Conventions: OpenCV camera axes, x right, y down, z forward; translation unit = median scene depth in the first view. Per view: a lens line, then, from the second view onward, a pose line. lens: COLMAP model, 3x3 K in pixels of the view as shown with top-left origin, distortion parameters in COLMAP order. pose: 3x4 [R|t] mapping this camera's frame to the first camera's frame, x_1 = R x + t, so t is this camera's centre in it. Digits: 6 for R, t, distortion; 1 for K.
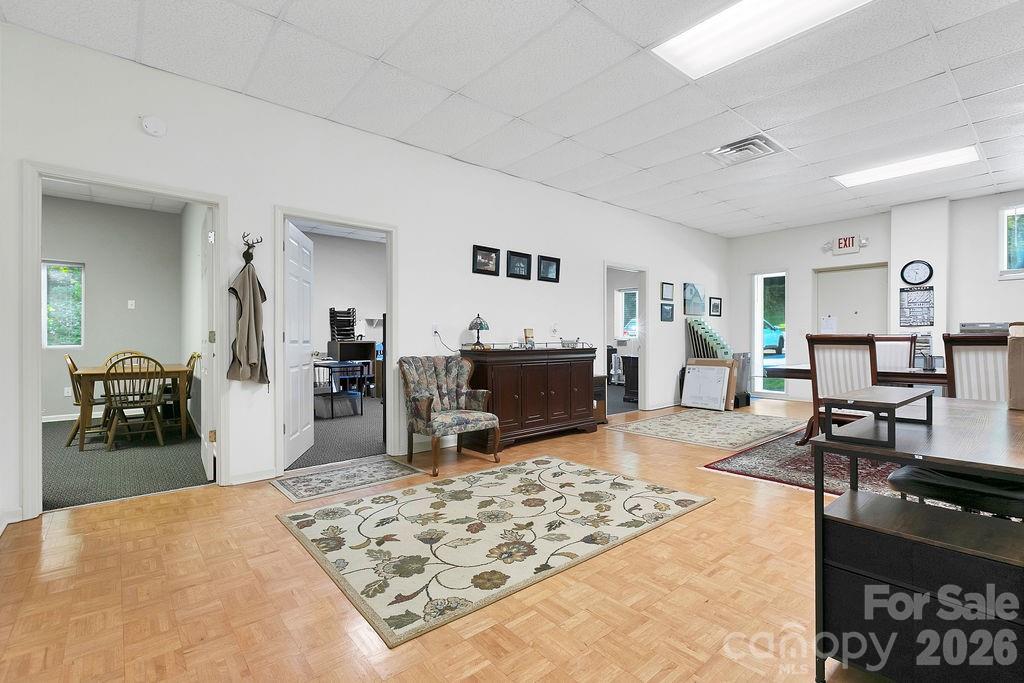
lens RADIAL K [[461.2, 0, 511.0], [0, 461.2, 344.1], [0, 0, 1]] dist [0.005044, -0.000427]
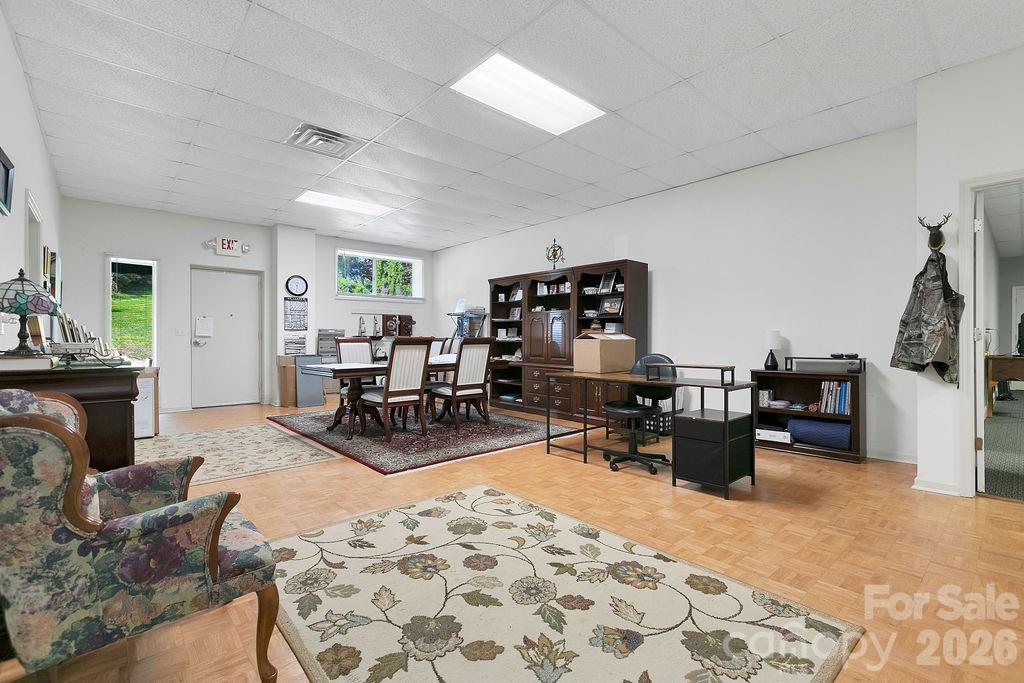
lens RADIAL K [[461.2, 0, 513.5], [0, 461.2, 343.2], [0, 0, 1]] dist [0.005044, -0.000427]
pose [[-0.027924, -0.003760, 0.999603, -0.447810], [0.011470, 0.999926, 0.004082, -0.004889], [-0.999544, 0.011579, -0.027879, 0.630639]]
